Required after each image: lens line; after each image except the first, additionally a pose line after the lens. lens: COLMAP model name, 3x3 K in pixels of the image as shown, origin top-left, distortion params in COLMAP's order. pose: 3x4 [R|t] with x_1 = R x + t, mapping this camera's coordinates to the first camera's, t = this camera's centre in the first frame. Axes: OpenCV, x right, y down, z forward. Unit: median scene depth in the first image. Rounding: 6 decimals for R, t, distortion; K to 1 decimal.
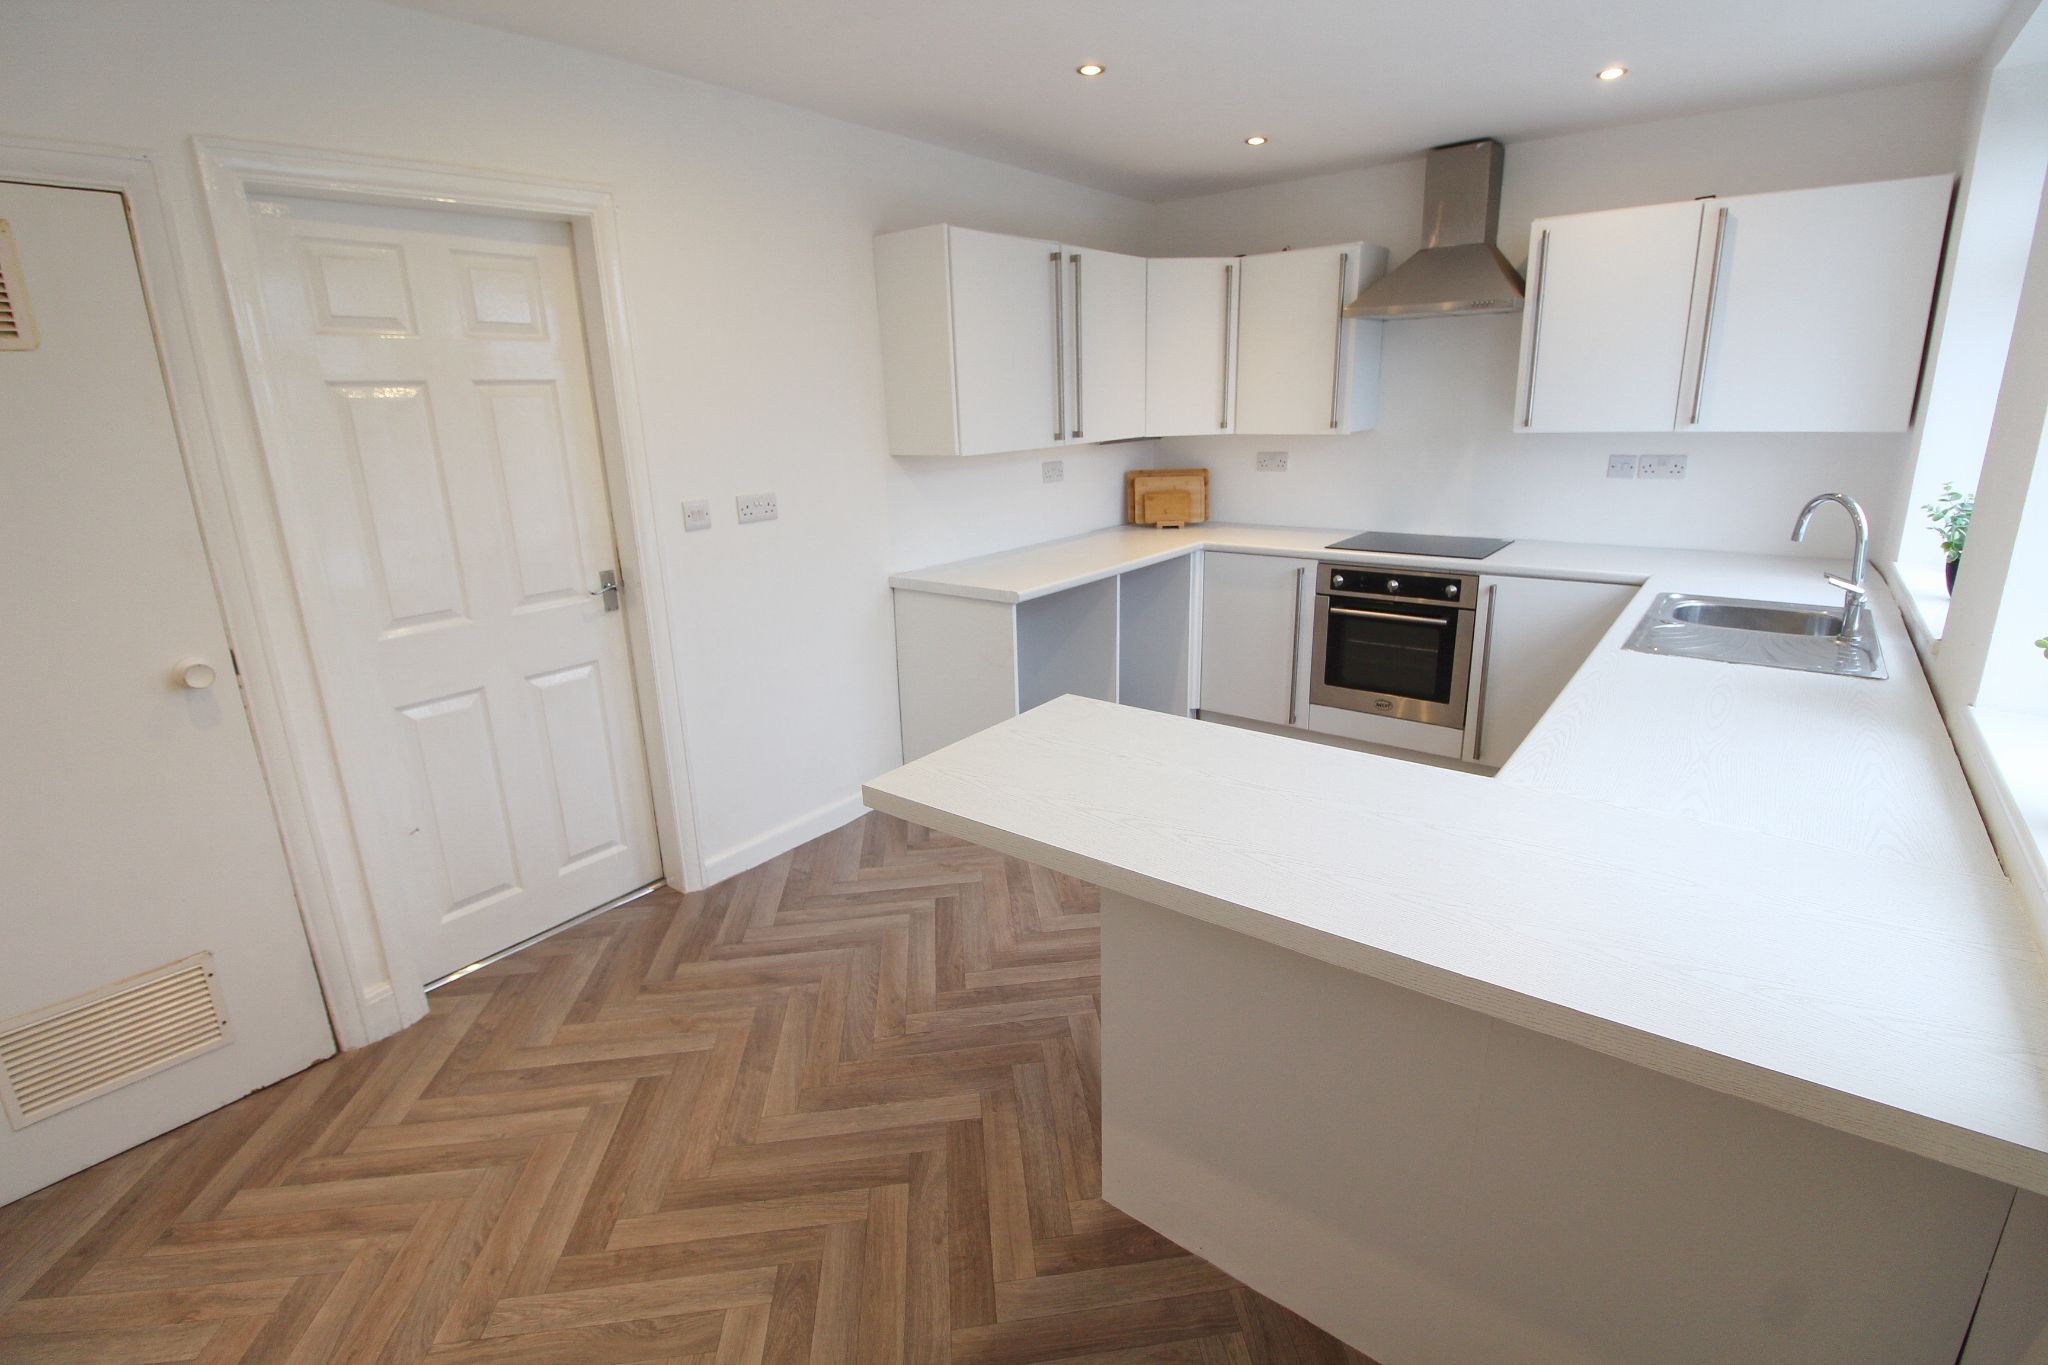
lens RADIAL K [[945.2, 0, 1024.2], [0, 945.2, 672.2], [0, 0, 1]] dist [-0.001944, -0.009692]
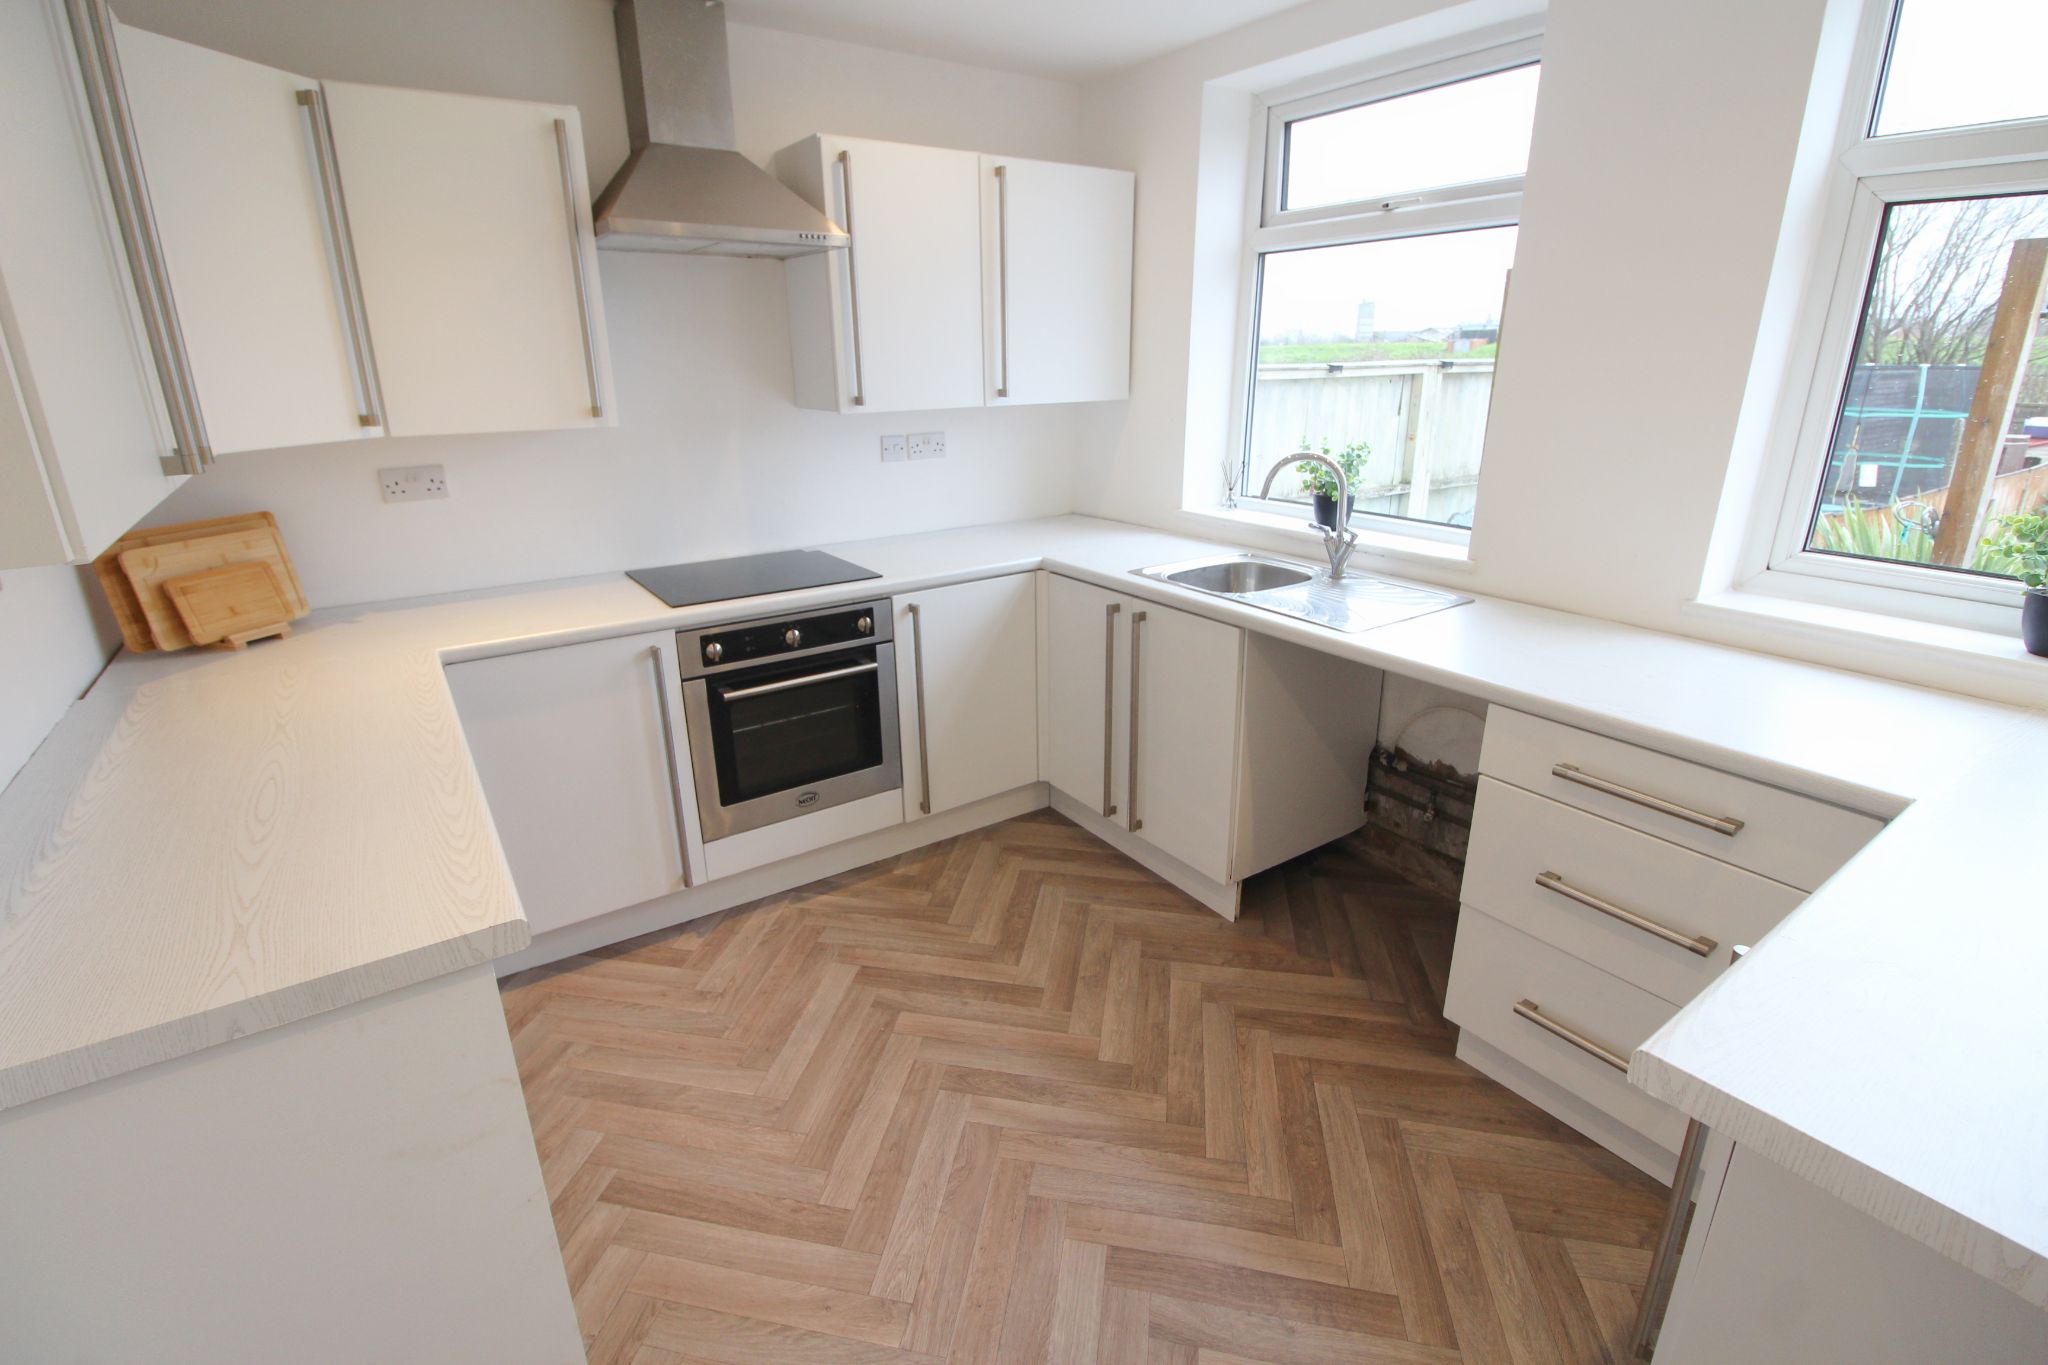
lens RADIAL K [[943.6, 0, 1020.7], [0, 943.6, 673.4], [0, 0, 1]] dist [0.000833, -0.015806]
pose [[0.296778, -0.278222, 0.913518, -0.220111], [0.266665, 0.942708, 0.200480, -0.171666], [-0.916958, 0.184106, 0.353967, 0.639137]]
